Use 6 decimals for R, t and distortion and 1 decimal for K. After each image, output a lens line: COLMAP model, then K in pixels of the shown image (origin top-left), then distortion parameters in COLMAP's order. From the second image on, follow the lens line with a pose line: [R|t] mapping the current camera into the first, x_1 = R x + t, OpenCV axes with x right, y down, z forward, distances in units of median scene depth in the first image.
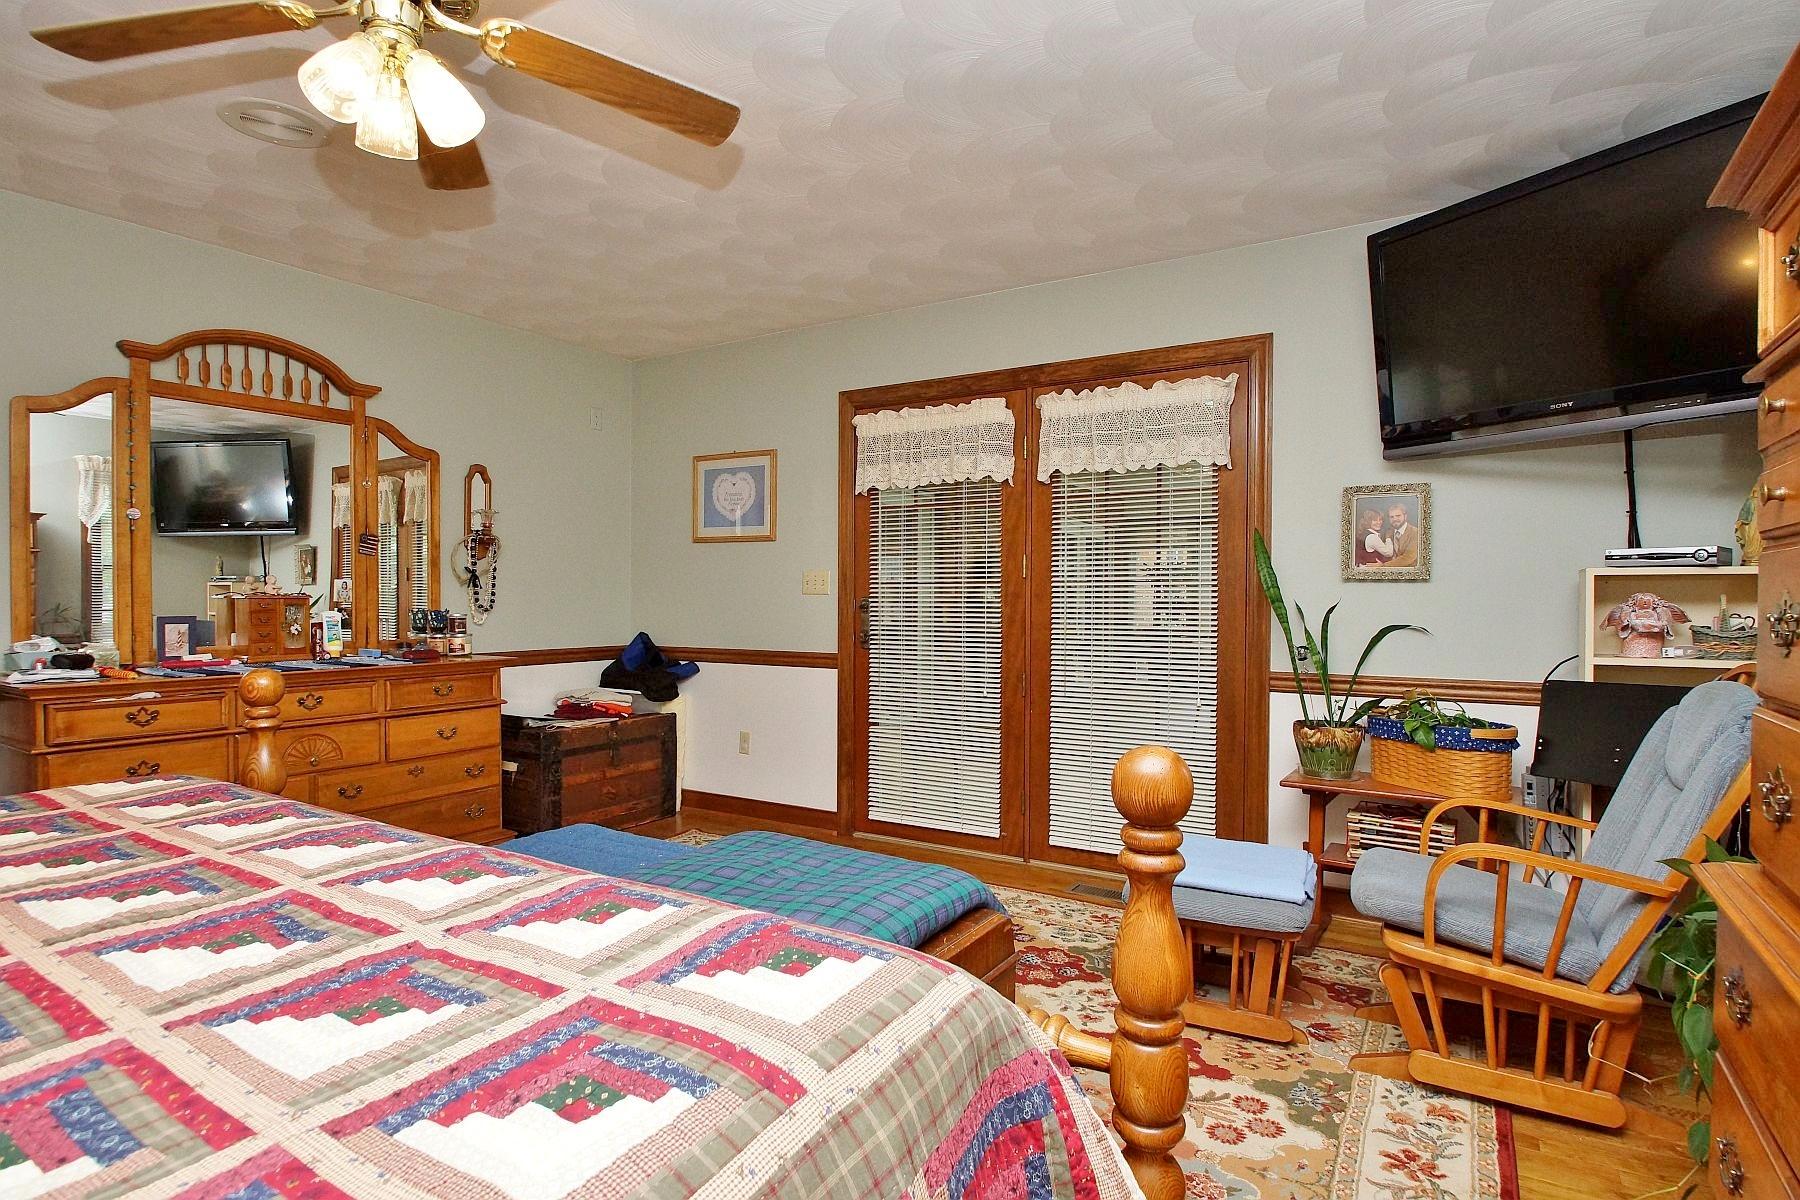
lens RADIAL K [[941.0, 0, 892.8], [0, 941.0, 603.4], [0, 0, 1]] dist [0.002346, -0.000724]
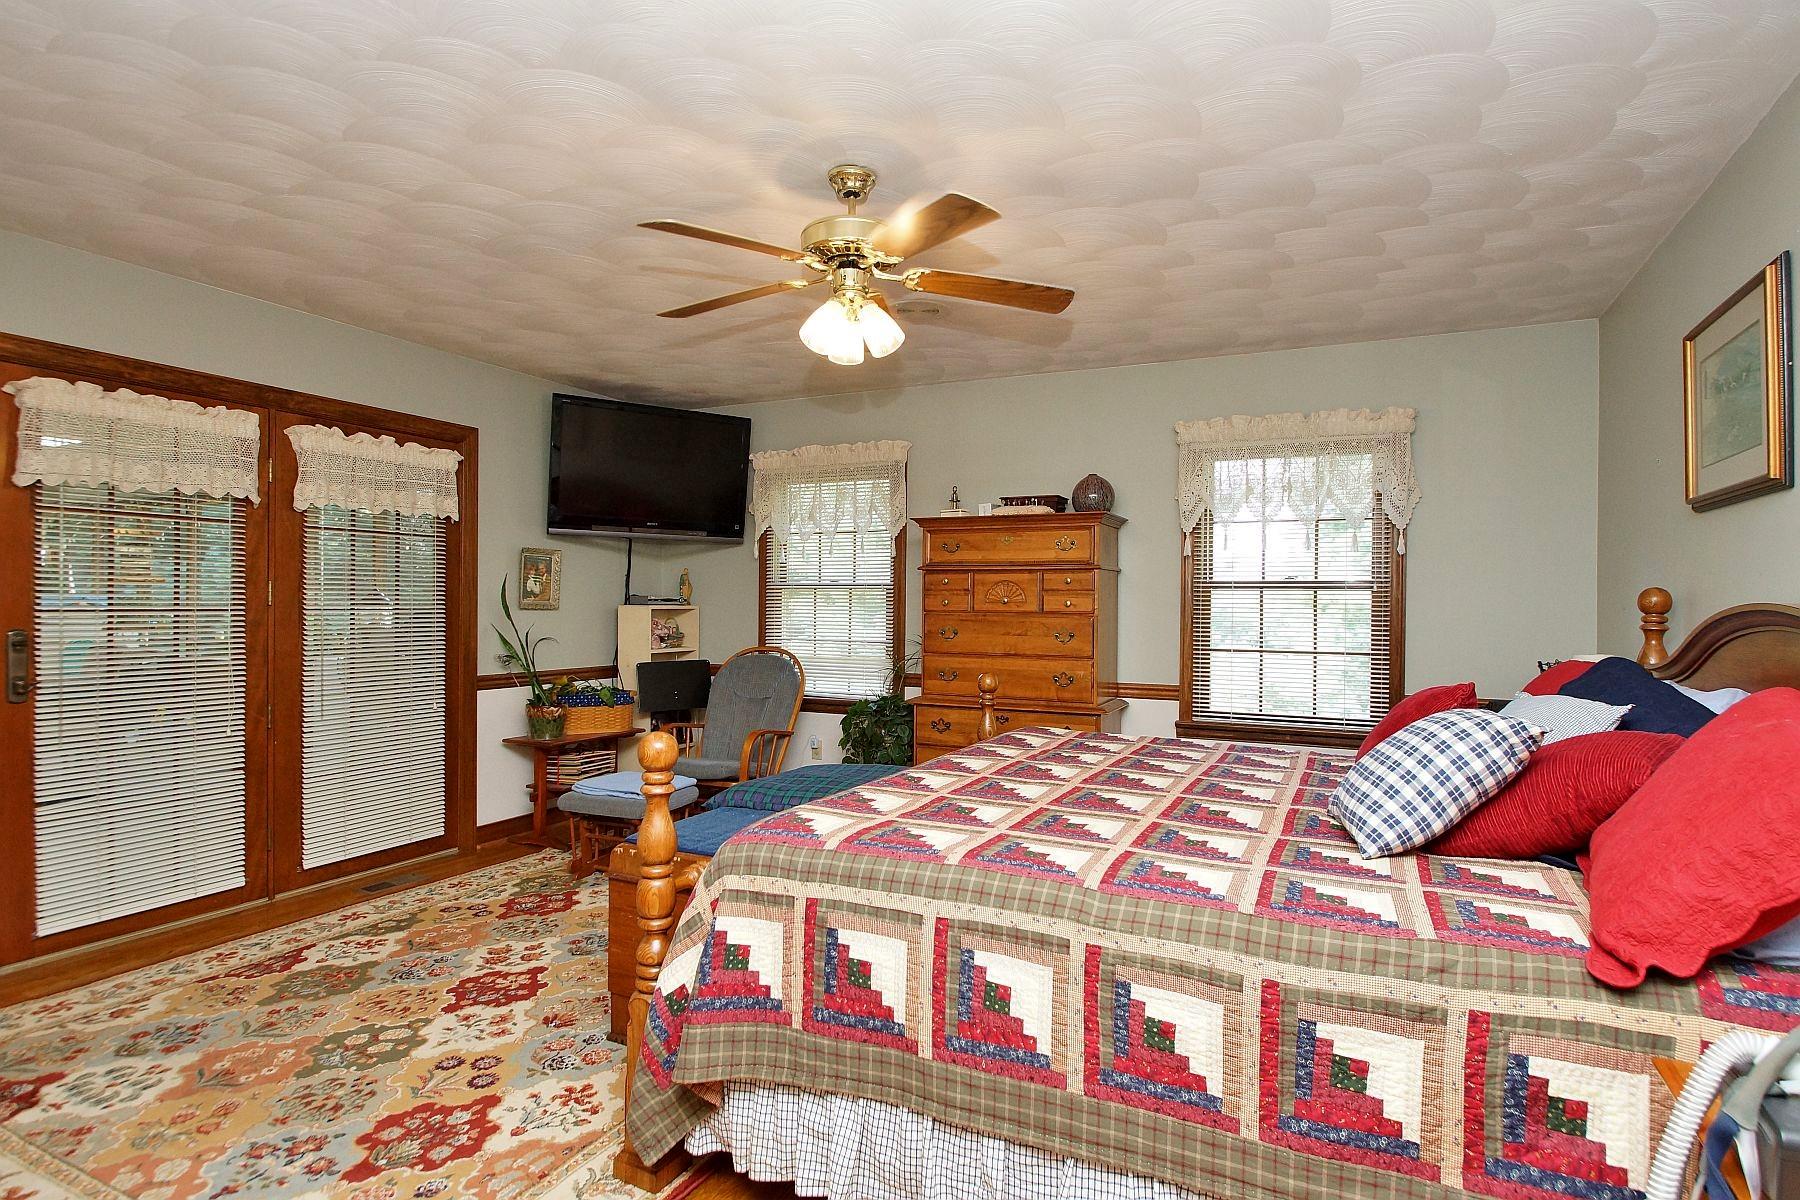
lens RADIAL K [[941.0, 0, 902.5], [0, 941.0, 595.1], [0, 0, 1]] dist [0.002346, -0.000724]
pose [[-0.089181, 0.005283, 0.996001, -0.884349], [0.001626, 0.999985, -0.005159, -0.031308], [-0.996014, 0.001159, -0.089188, 0.443024]]
